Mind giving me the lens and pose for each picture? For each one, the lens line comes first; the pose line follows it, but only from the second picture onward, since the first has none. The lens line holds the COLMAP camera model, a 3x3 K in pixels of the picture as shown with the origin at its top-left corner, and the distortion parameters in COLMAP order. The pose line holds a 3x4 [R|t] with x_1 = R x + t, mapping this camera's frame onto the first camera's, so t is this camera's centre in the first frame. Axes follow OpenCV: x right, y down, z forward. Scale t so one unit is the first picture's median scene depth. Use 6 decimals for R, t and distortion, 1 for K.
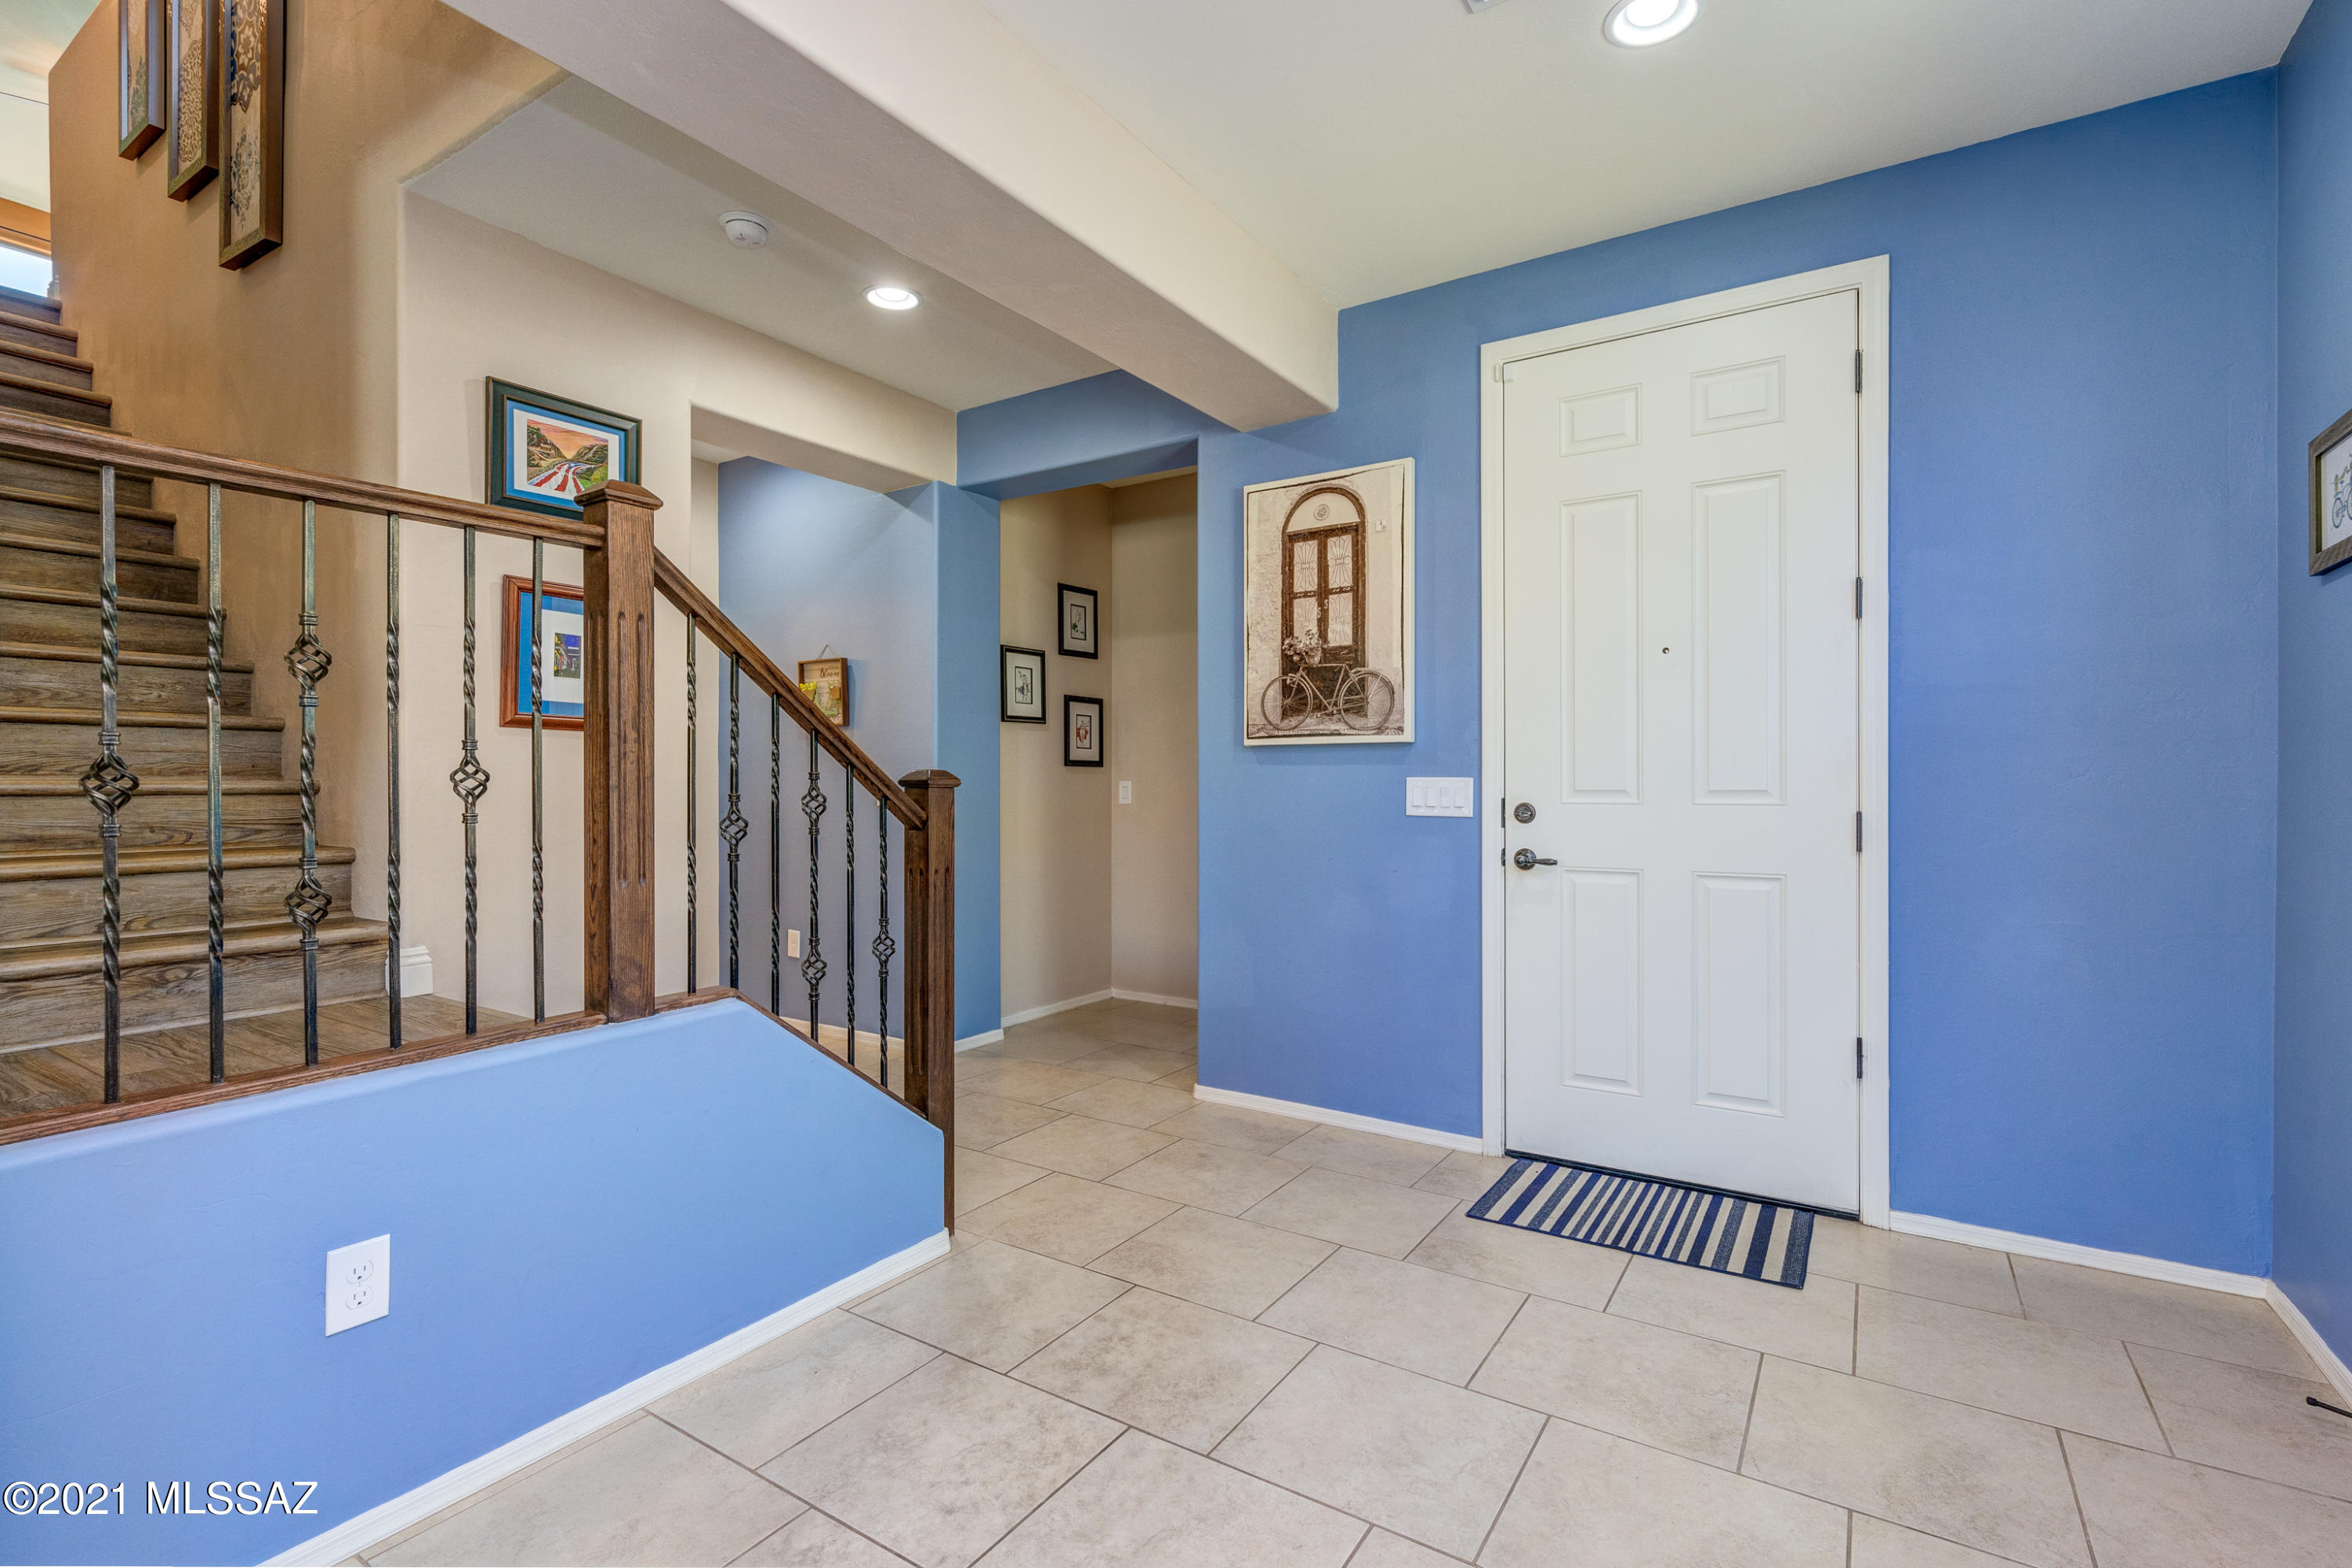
lens RADIAL K [[1068.6, 0, 1161.6], [0, 1068.6, 785.4], [0, 0, 1]] dist [-0.002325, -0.000154]
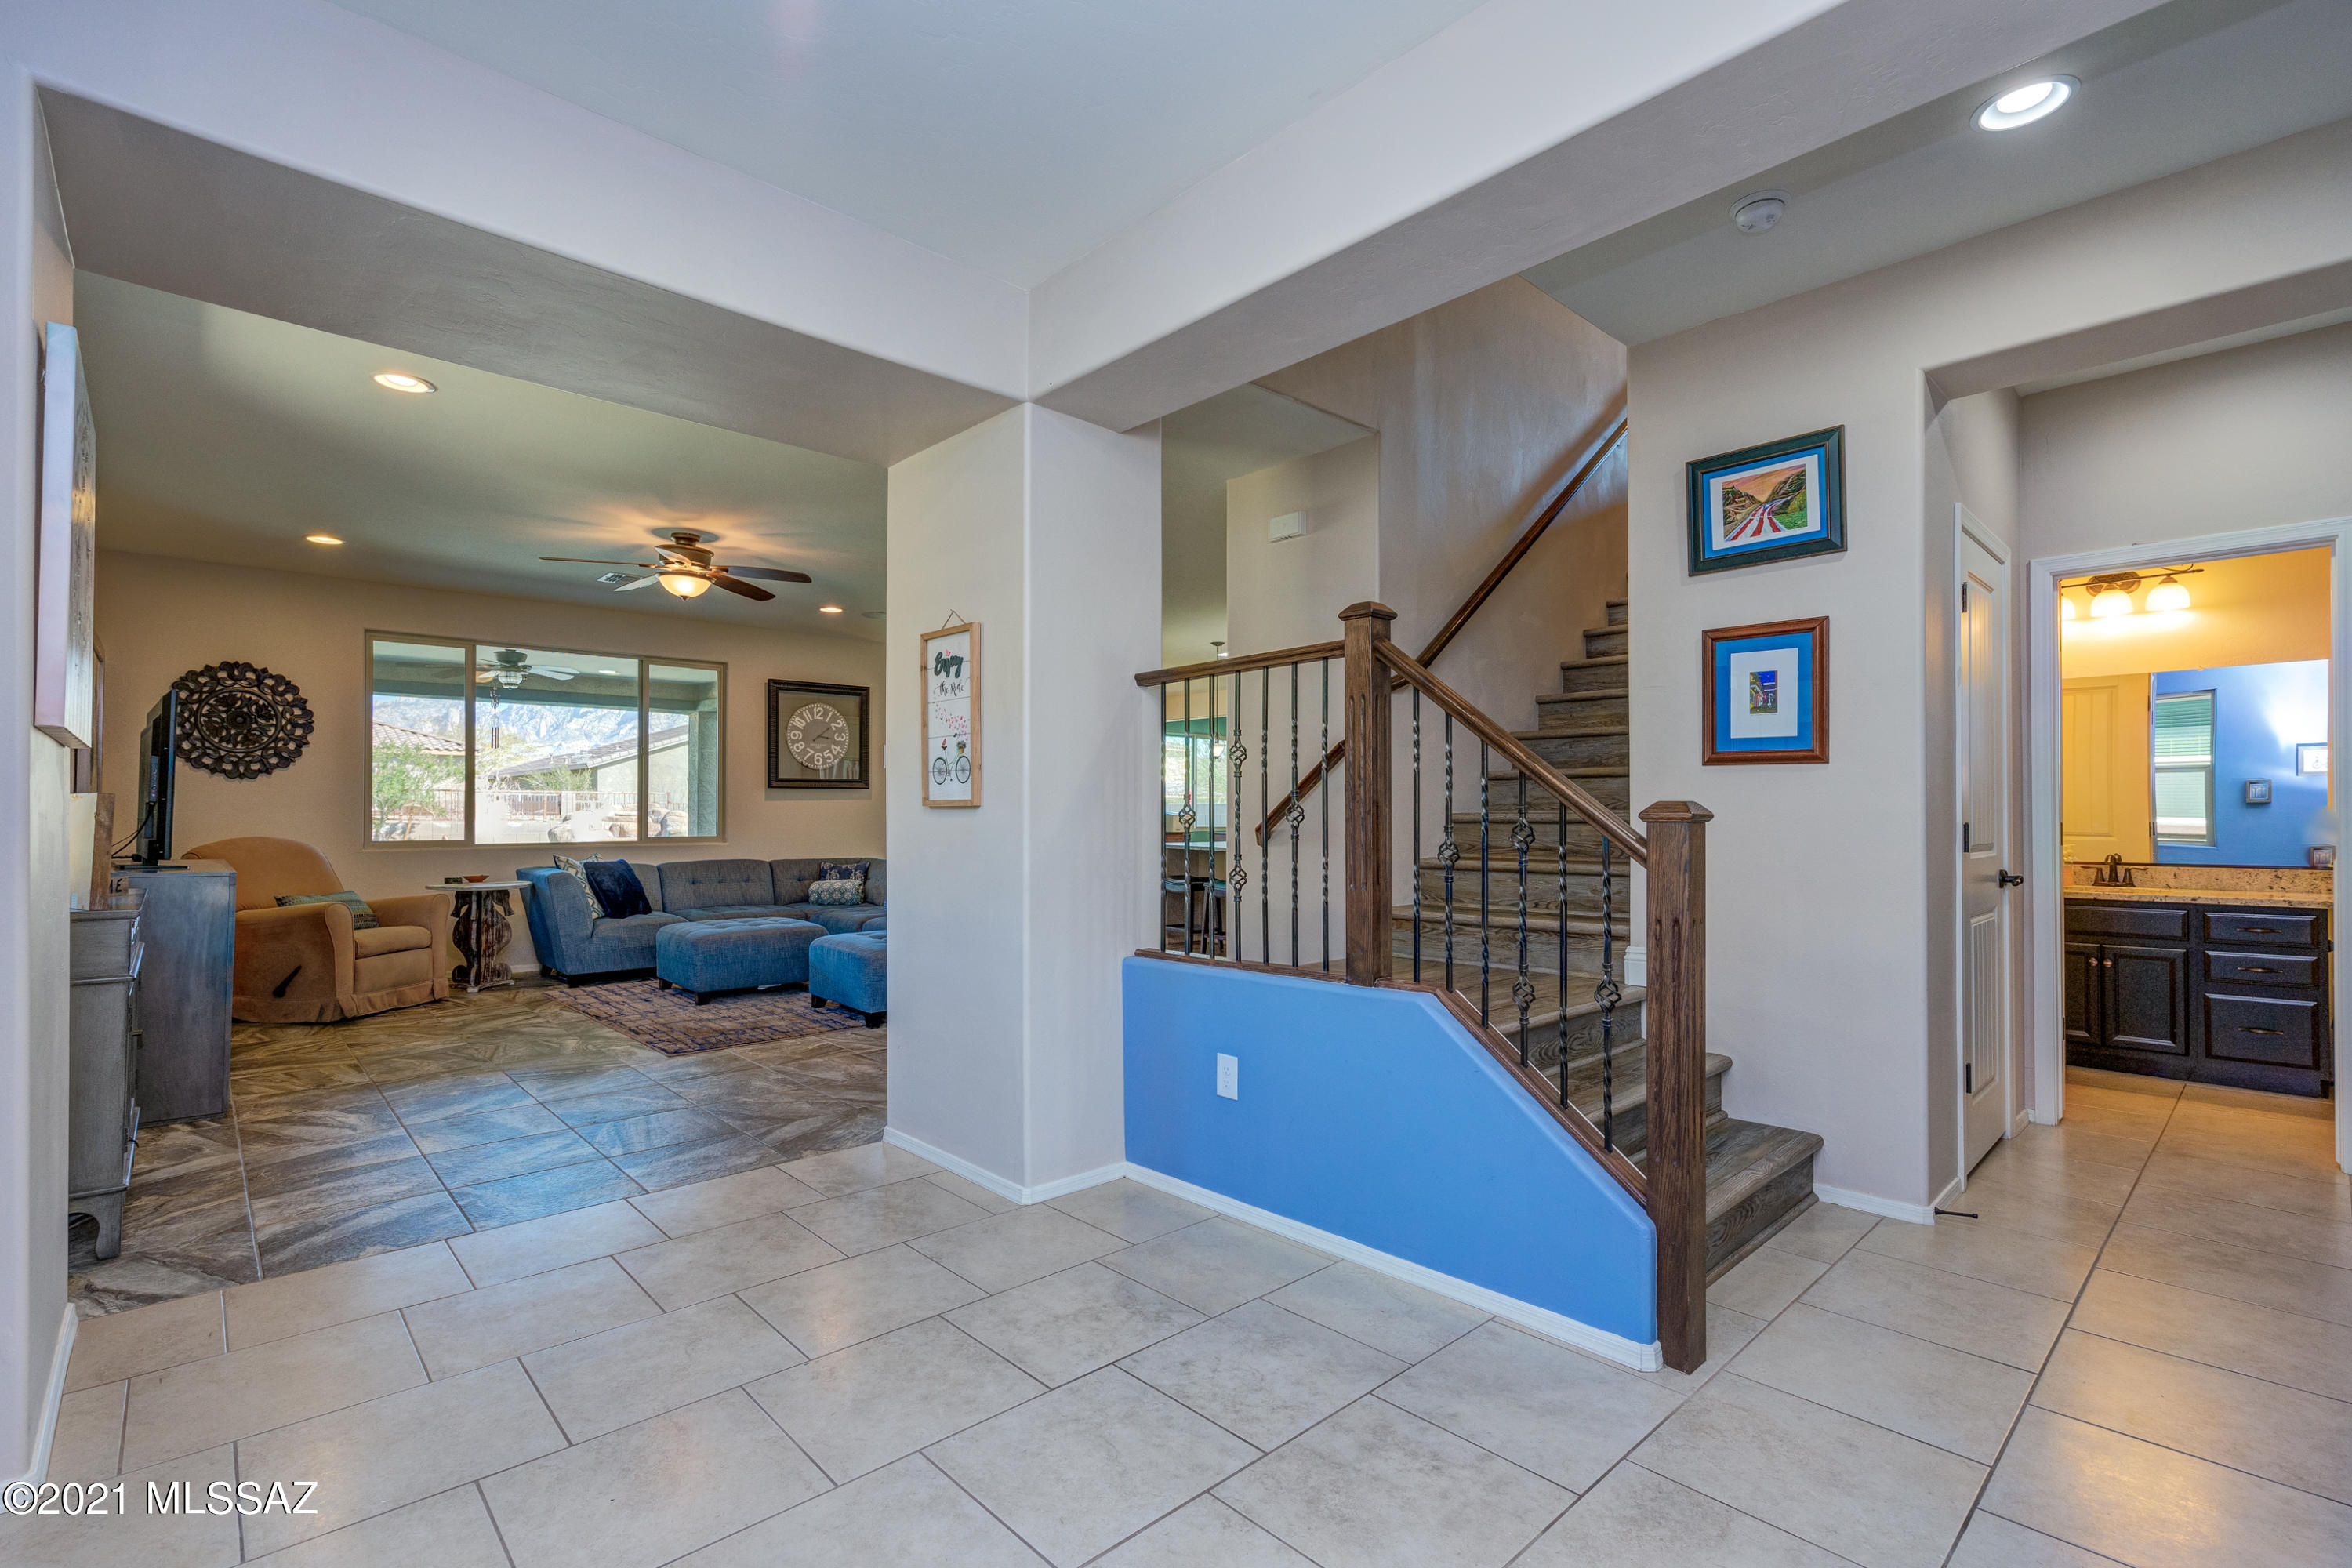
lens RADIAL K [[1068.6, 0, 1161.4], [0, 1068.6, 795.8], [0, 0, 1]] dist [-0.002325, -0.000154]
pose [[-0.238533, -0.013213, -0.971044, 0.790487], [0.002558, 0.999895, -0.014234, -0.009823], [0.971131, -0.005879, -0.238474, 0.915963]]
